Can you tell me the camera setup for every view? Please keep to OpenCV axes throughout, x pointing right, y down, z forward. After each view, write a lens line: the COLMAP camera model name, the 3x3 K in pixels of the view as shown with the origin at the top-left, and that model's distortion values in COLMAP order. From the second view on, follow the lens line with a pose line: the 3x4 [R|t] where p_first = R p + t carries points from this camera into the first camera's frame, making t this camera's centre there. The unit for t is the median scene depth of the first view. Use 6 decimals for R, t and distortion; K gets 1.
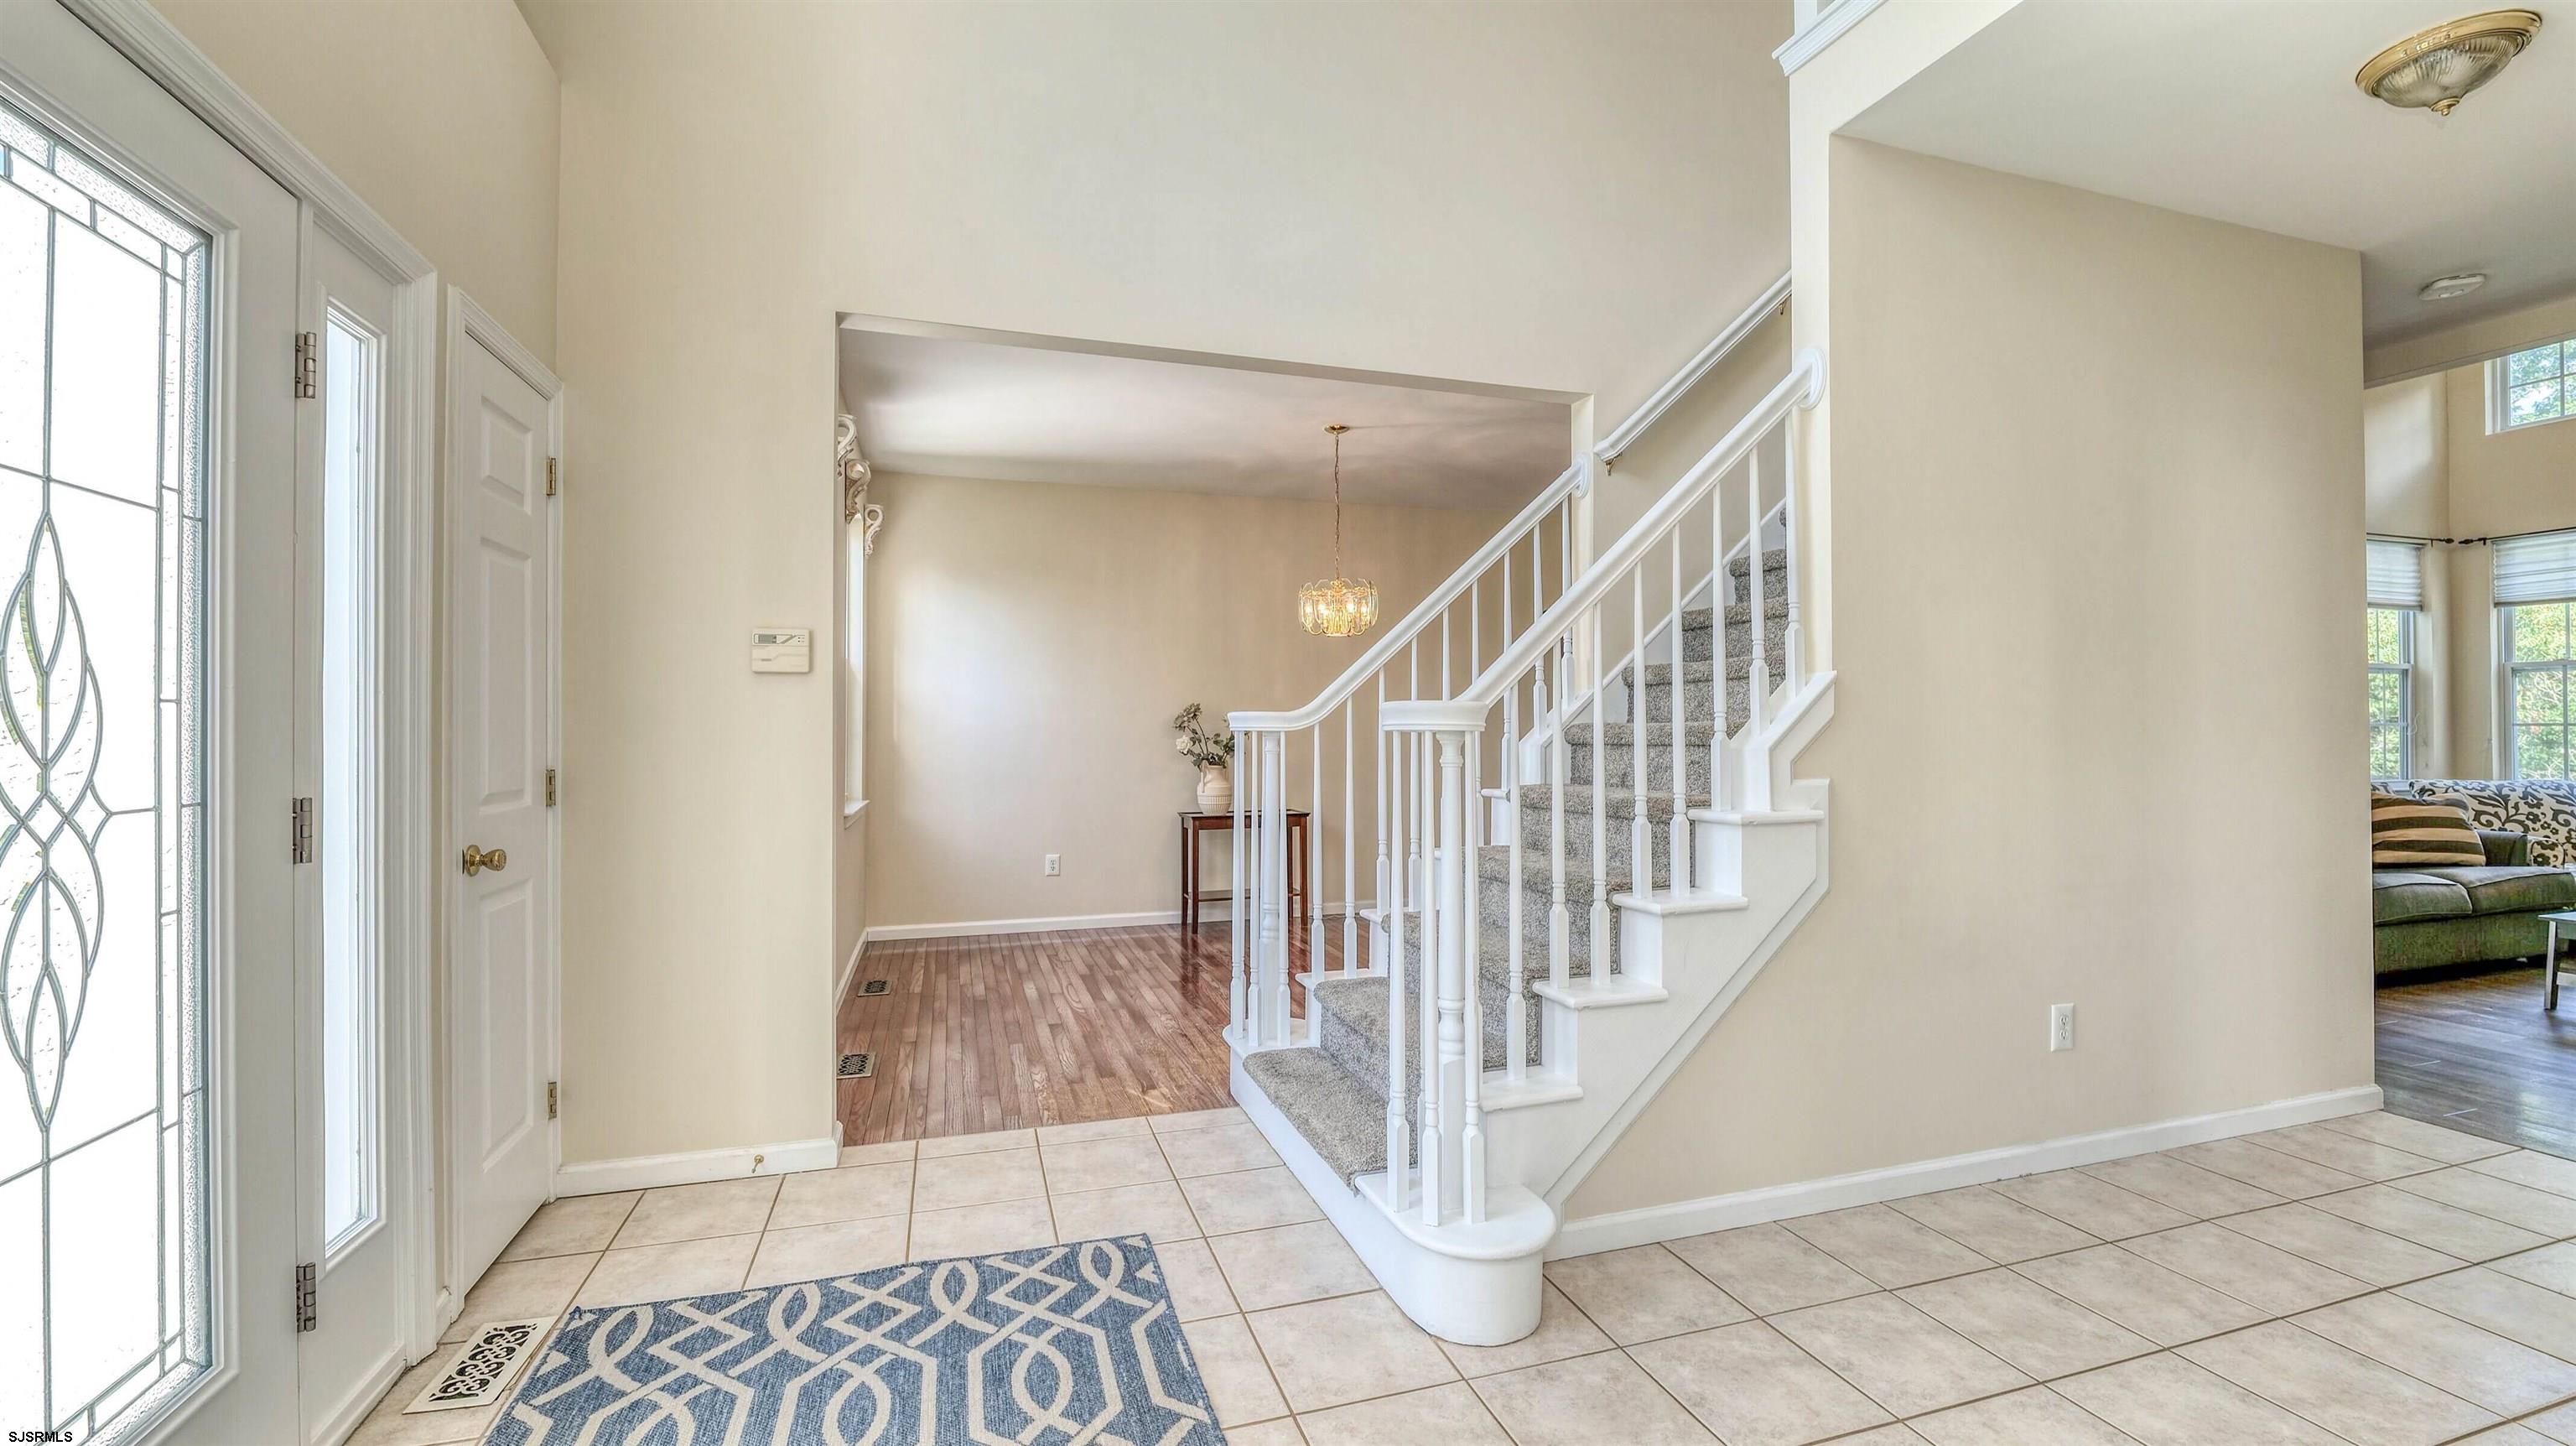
lens RADIAL K [[1045.1, 0, 1278.4], [0, 1045.1, 723.1], [0, 0, 1]] dist [-0.012291, 0.000489]
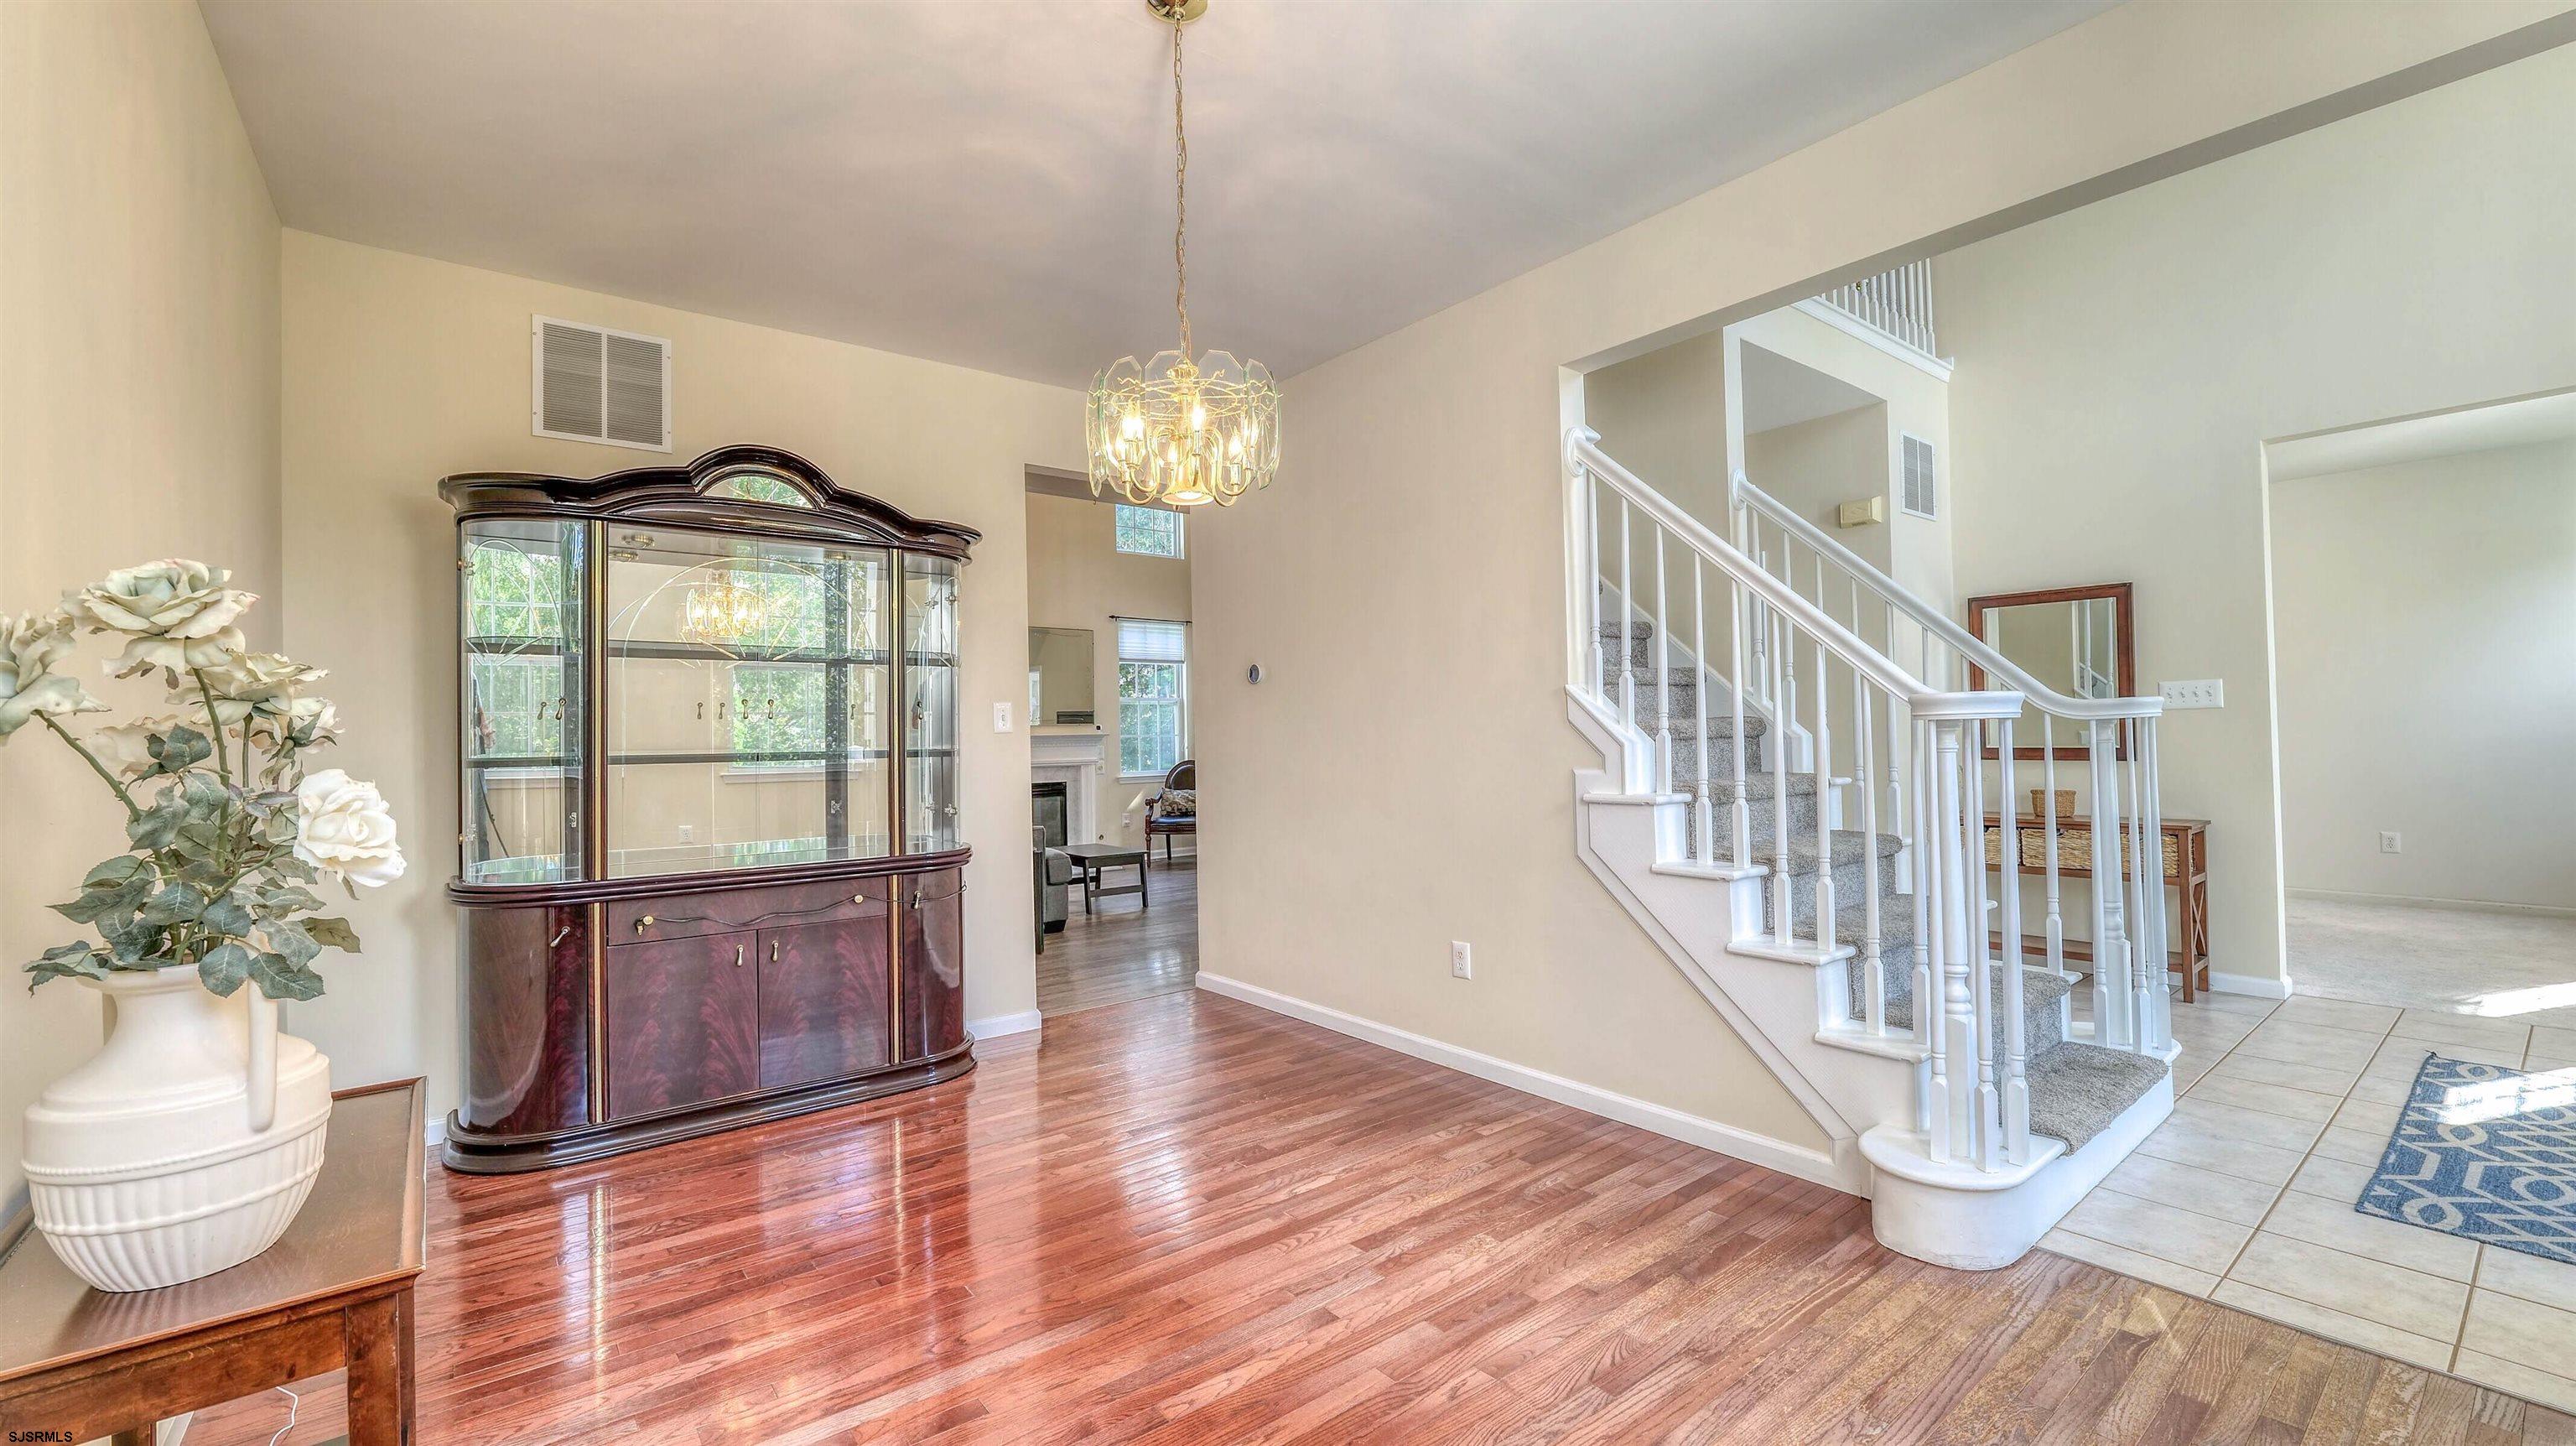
lens RADIAL K [[1045.1, 0, 1278.4], [0, 1045.1, 723.1], [0, 0, 1]] dist [-0.012291, 0.000489]
pose [[-0.348702, 0.020744, 0.937004, -0.337720], [0.013020, 0.999766, -0.017288, 0.010822], [-0.937143, 0.006171, -0.348890, 1.109782]]
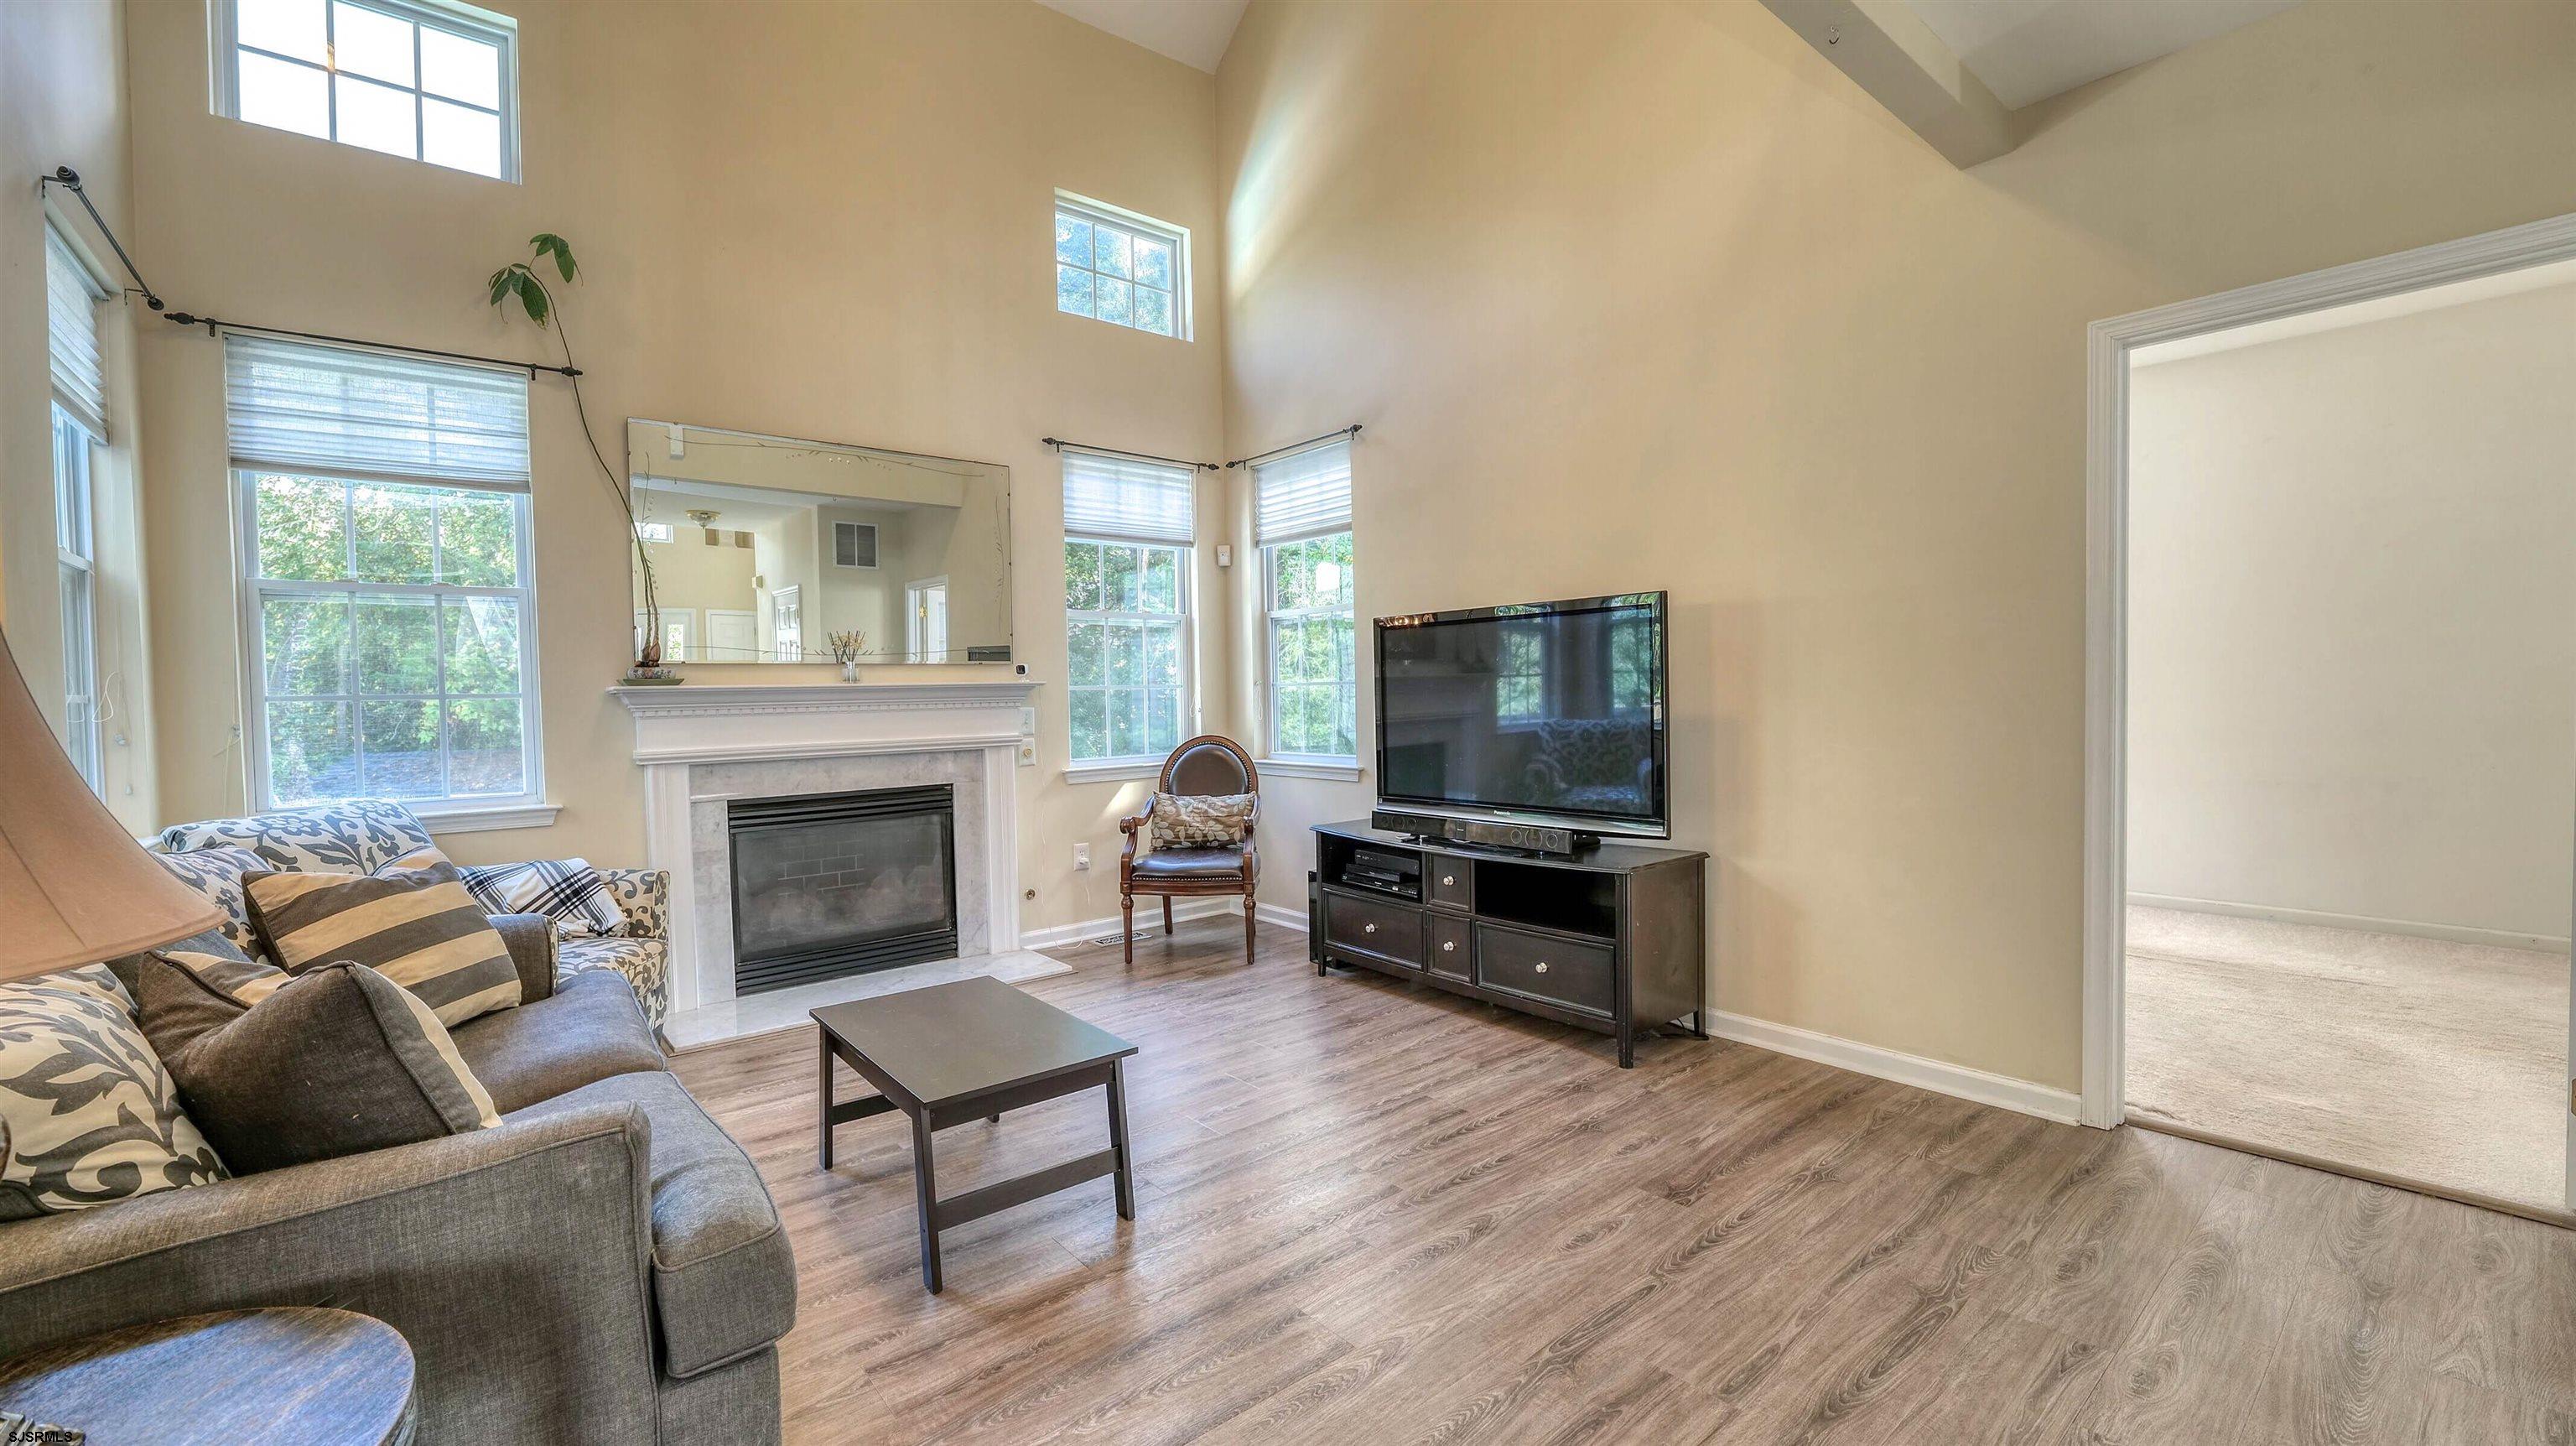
lens RADIAL K [[1045.1, 0, 1278.4], [0, 1045.1, 723.1], [0, 0, 1]] dist [-0.012291, 0.000489]
pose [[-0.374629, -0.019488, 0.926970, 0.640638], [0.011258, 0.999610, 0.025565, 0.008159], [-0.927106, 0.020013, -0.374264, 0.884462]]
